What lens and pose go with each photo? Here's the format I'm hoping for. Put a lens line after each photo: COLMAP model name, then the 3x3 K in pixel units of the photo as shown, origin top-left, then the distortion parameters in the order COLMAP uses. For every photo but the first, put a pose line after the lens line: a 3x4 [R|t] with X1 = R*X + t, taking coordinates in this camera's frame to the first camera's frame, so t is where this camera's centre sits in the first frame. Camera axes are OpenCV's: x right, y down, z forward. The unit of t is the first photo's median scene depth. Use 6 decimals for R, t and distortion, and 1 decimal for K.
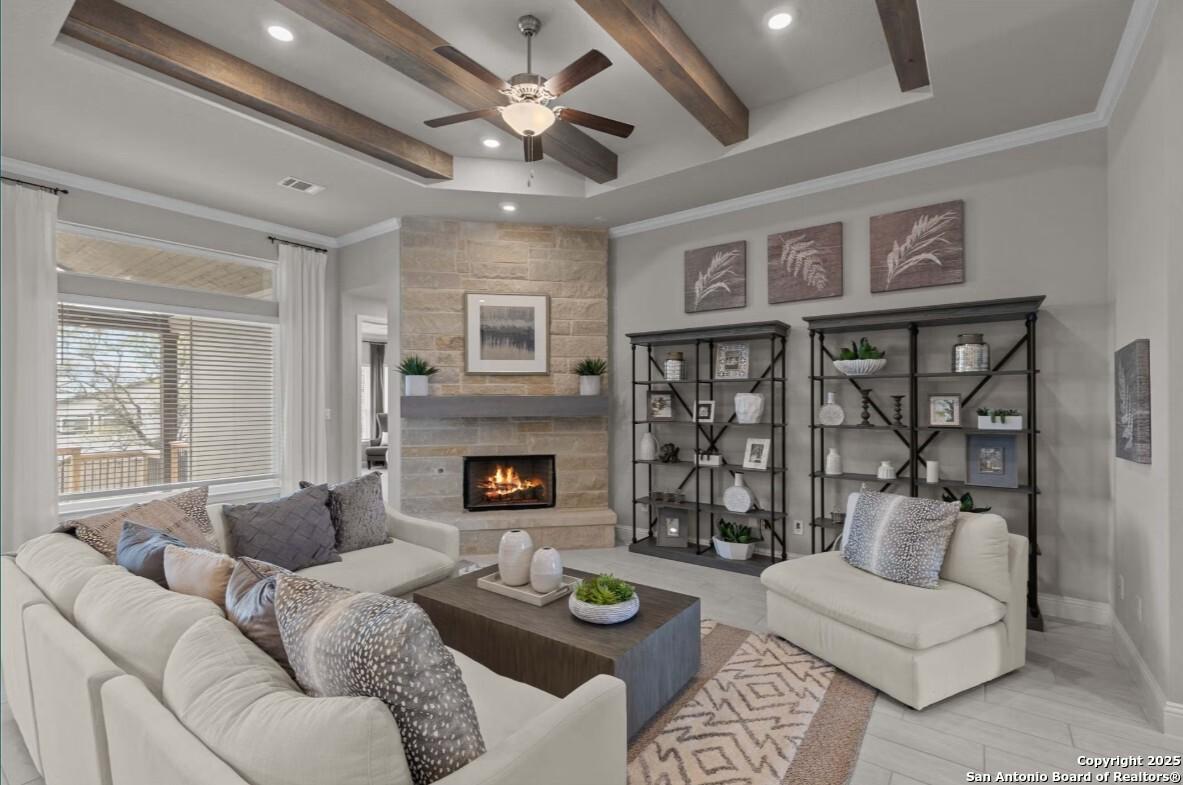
lens RADIAL K [[532.3, 0, 601.0], [0, 532.3, 399.6], [0, 0, 1]] dist [0.006157, -0.000745]
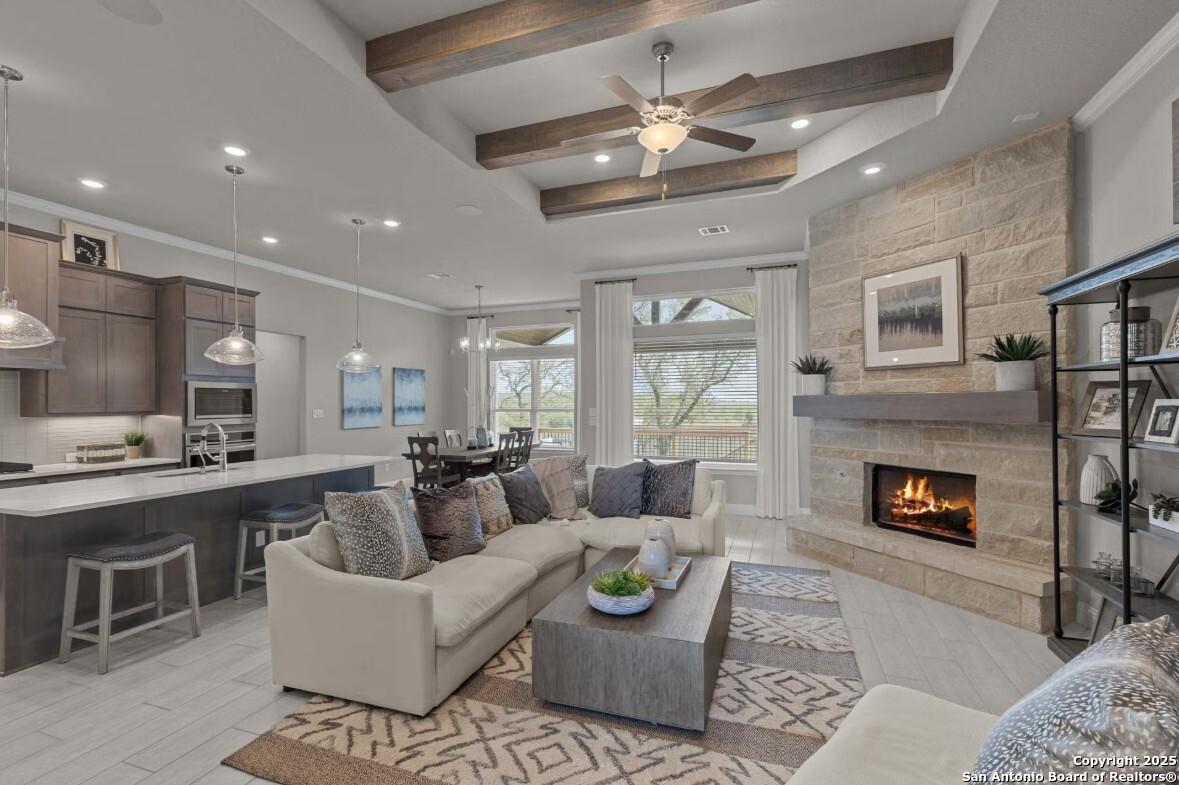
lens RADIAL K [[530.5, 0, 590.7], [0, 530.5, 399.2], [0, 0, 1]] dist [0.006157, -0.000745]
pose [[0.268744, -0.002990, -0.963207, 0.480593], [0.006914, 0.999975, -0.001175, -0.001071], [0.963187, -0.006344, 0.268759, 0.321378]]
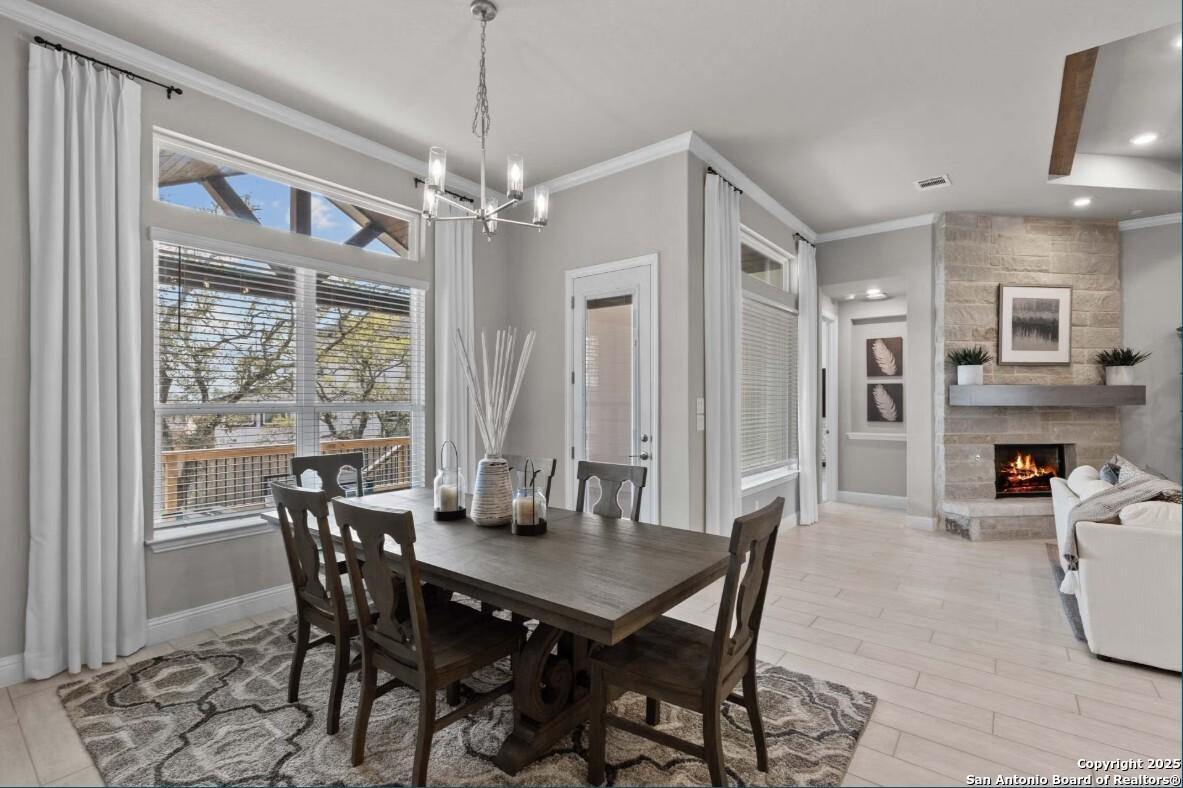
lens RADIAL K [[532.3, 0, 597.2], [0, 532.3, 393.3], [0, 0, 1]] dist [0.006157, -0.000745]
pose [[0.999426, 0.005921, -0.033358, -0.999962], [-0.005955, 0.999982, -0.000907, 0.013576], [0.033352, 0.001105, 0.999443, -0.058179]]
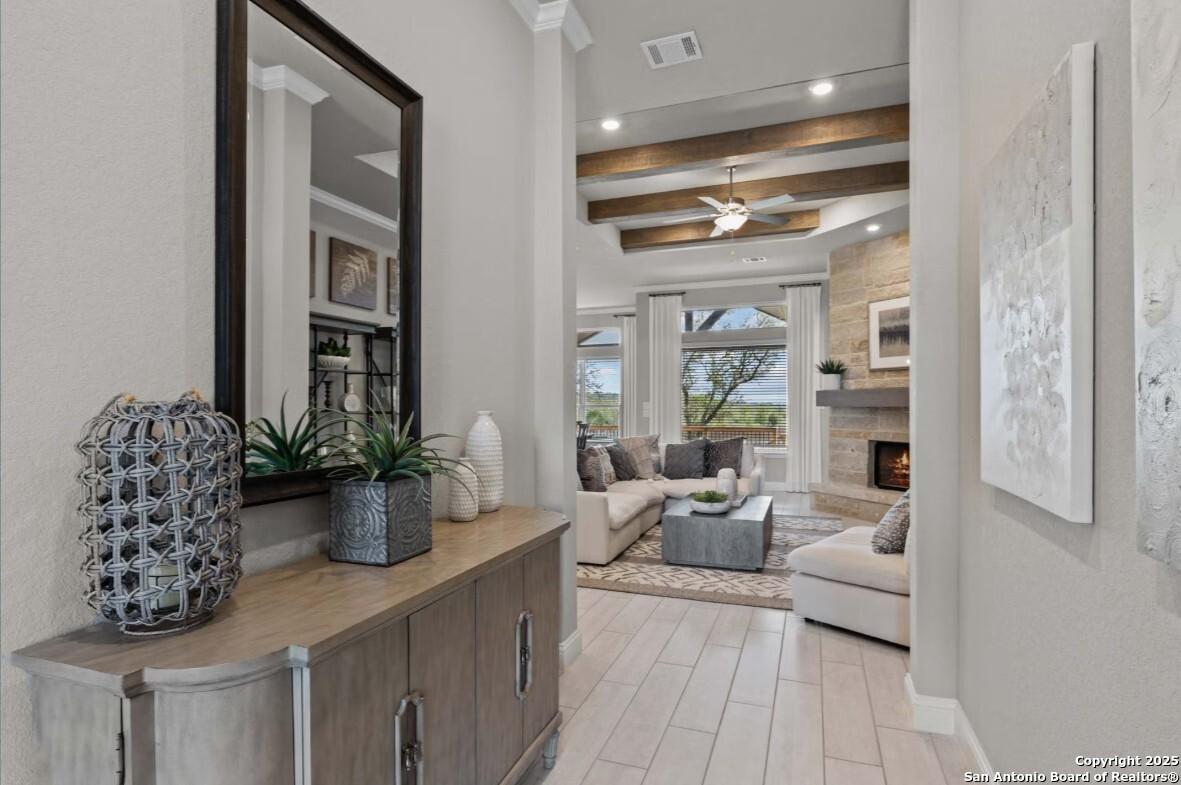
lens RADIAL K [[595.3, 0, 588.4], [0, 595.3, 411.3], [0, 0, 1]] dist [-0.015075, 0.000384]
pose [[0.259180, 0.014270, -0.965723, 0.867657], [0.004843, 0.999859, 0.016074, 0.018040], [0.965817, -0.008843, 0.259075, 0.050404]]
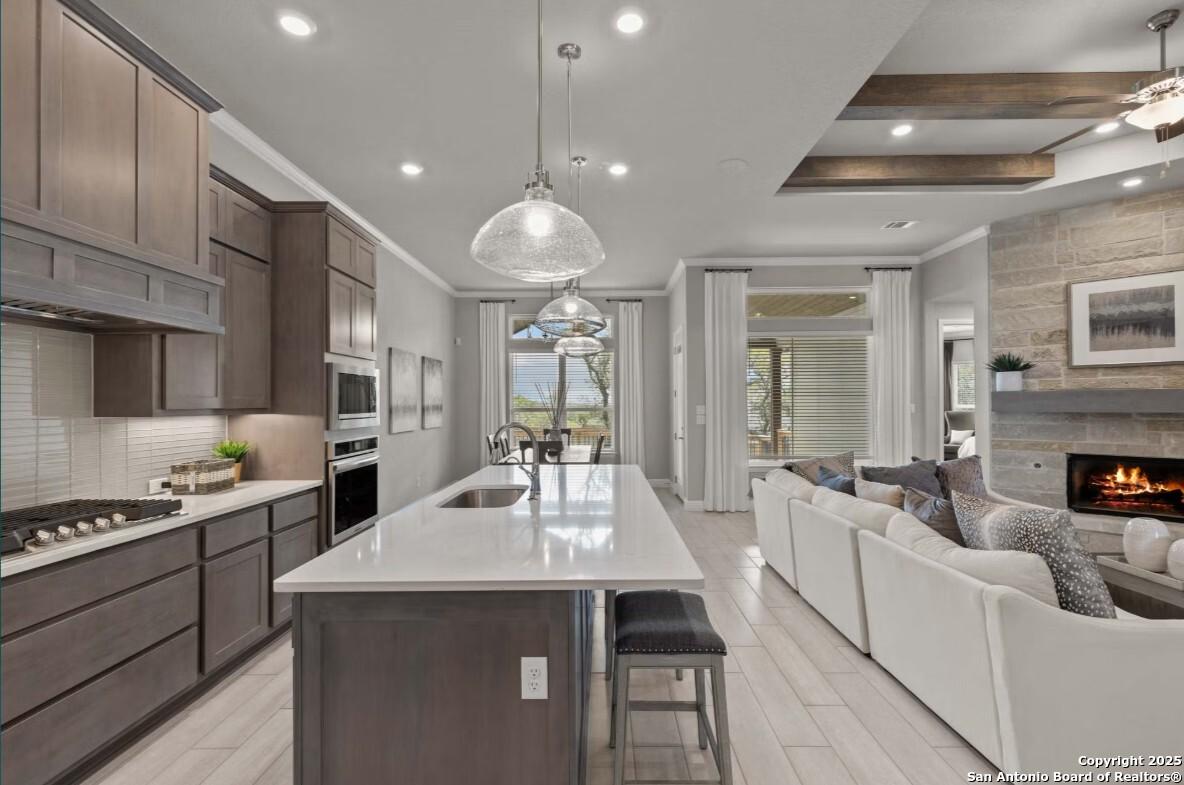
lens RADIAL K [[532.8, 0, 594.7], [0, 532.8, 399.8], [0, 0, 1]] dist [0.006157, -0.000745]
pose [[0.578192, -0.005076, -0.815885, 0.038884], [0.004896, 0.999984, -0.002752, 0.008447], [0.815886, -0.002403, 0.578208, -0.261432]]
